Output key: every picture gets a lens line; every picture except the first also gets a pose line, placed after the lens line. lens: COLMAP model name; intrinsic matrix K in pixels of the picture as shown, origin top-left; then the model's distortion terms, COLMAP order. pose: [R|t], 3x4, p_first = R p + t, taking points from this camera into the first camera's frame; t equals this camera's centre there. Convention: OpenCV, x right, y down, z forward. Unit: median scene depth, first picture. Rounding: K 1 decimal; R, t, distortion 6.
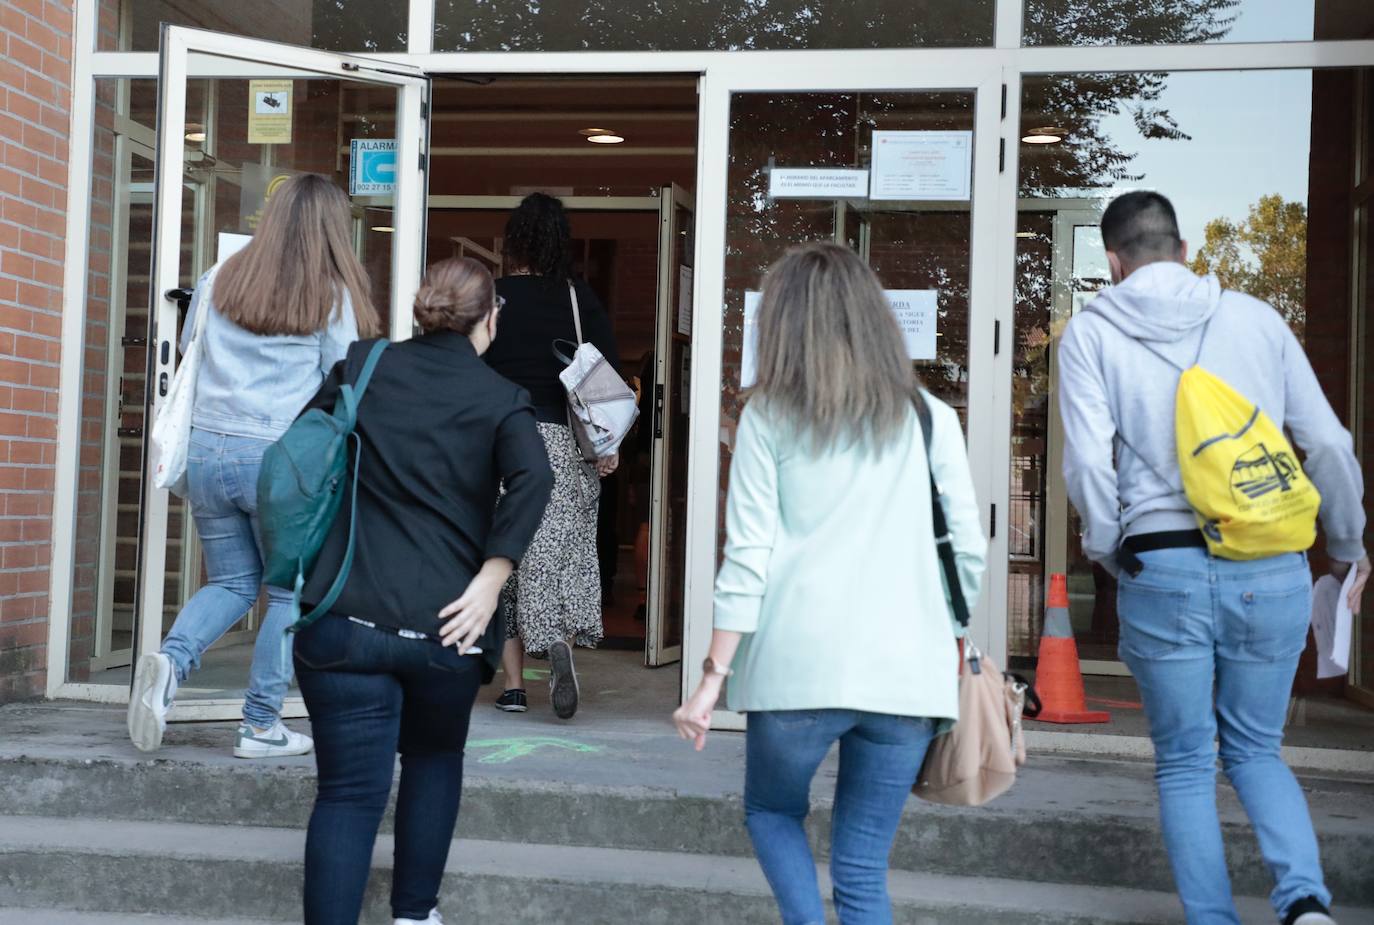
lens RADIAL K [[2190.8, 0, 559.4], [0, 2190.8, 396.4], [0, 0, 1]] dist [0.140835, 0.000000]
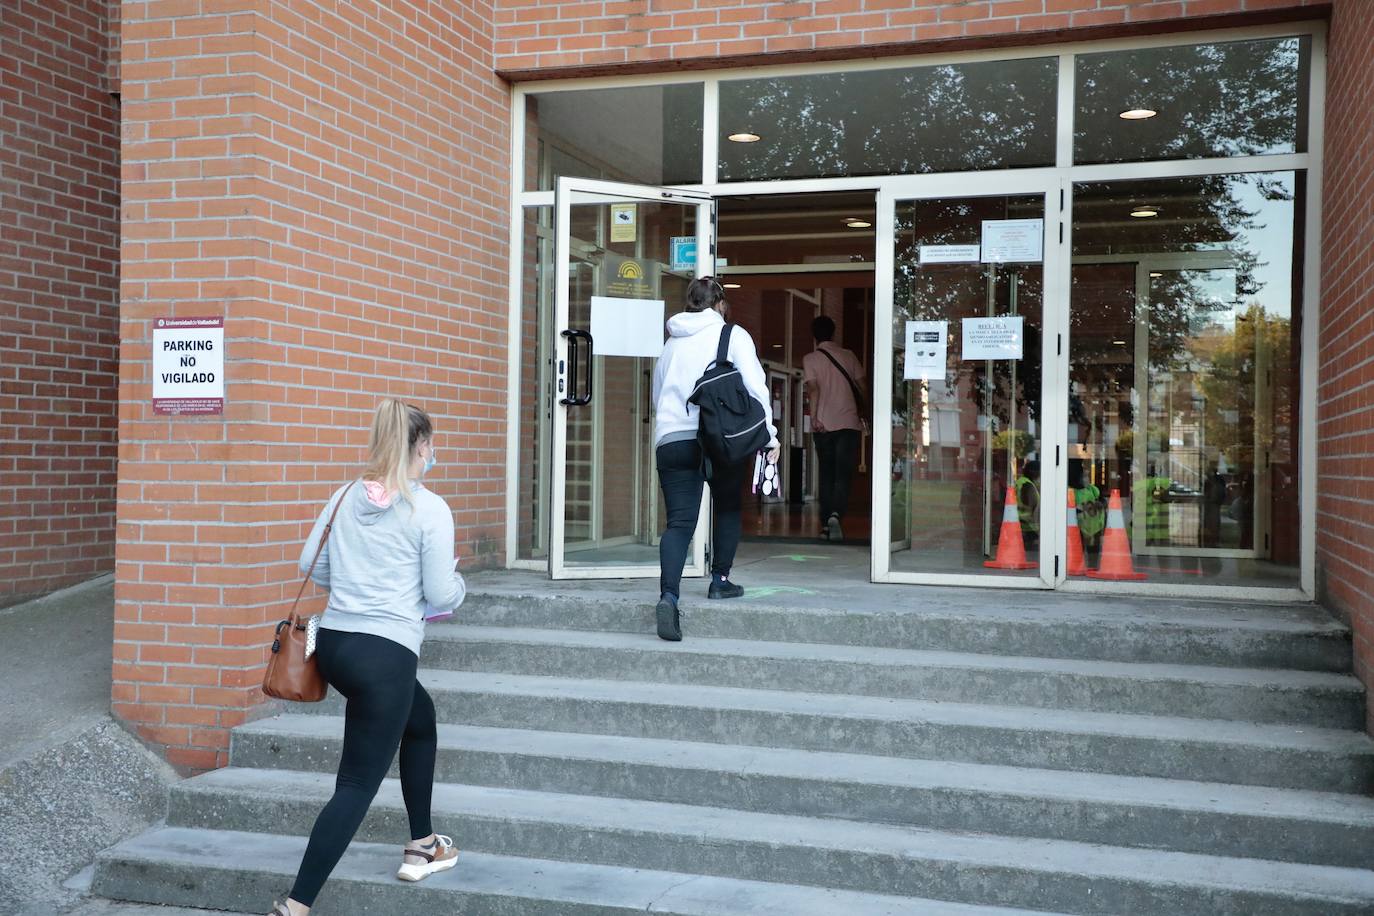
lens RADIAL K [[1510.3, 0, 695.9], [0, 1510.3, 465.3], [0, 0, 1]] dist [-0.004987, 0.000000]
pose [[0.991160, -0.018732, -0.131341, 0.075375], [0.024927, 0.998645, 0.045686, 0.005255], [0.130307, -0.048556, 0.990284, -0.155187]]
